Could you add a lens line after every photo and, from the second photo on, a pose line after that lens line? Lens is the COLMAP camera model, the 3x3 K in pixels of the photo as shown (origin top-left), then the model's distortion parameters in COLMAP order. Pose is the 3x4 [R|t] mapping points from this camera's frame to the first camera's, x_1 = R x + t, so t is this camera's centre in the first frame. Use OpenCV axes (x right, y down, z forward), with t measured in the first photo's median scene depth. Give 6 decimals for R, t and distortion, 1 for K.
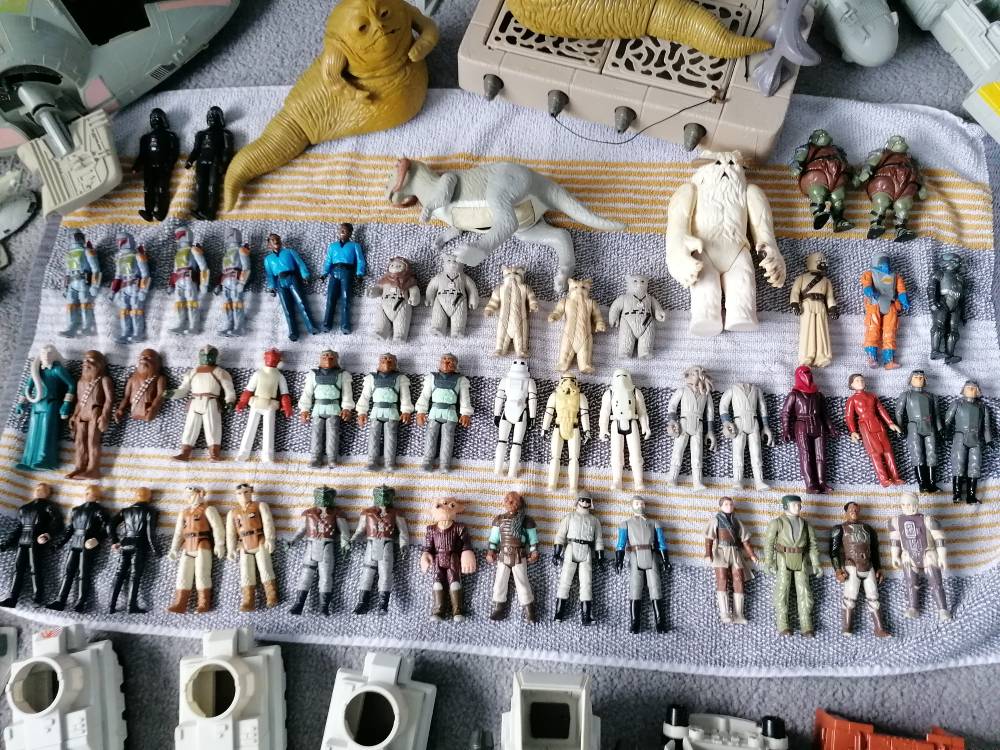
lens RADIAL K [[770.6, 0, 498.9], [0, 770.6, 368.8], [0, 0, 1]] dist [0.093268, -0.147736]
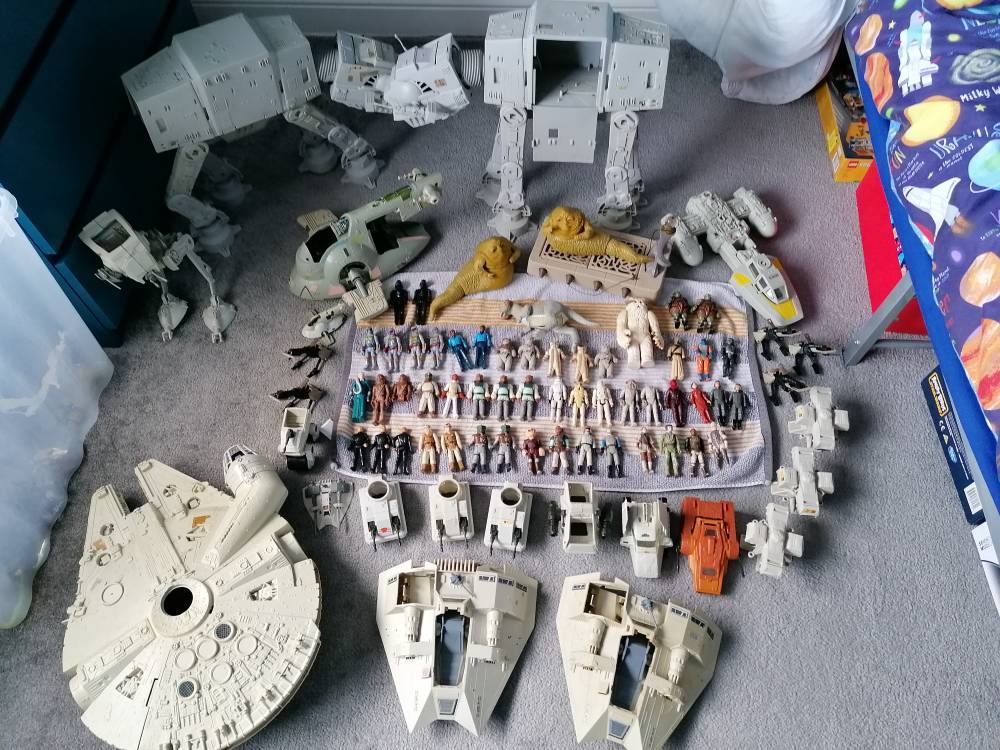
lens RADIAL K [[770.6, 0, 498.9], [0, 770.6, 368.8], [0, 0, 1]] dist [0.093268, -0.147736]
pose [[0.998828, 0.008754, 0.047601, -0.275777], [0.002798, 0.971413, -0.237380, 0.535779], [-0.048318, 0.237235, 0.970250, -1.348988]]
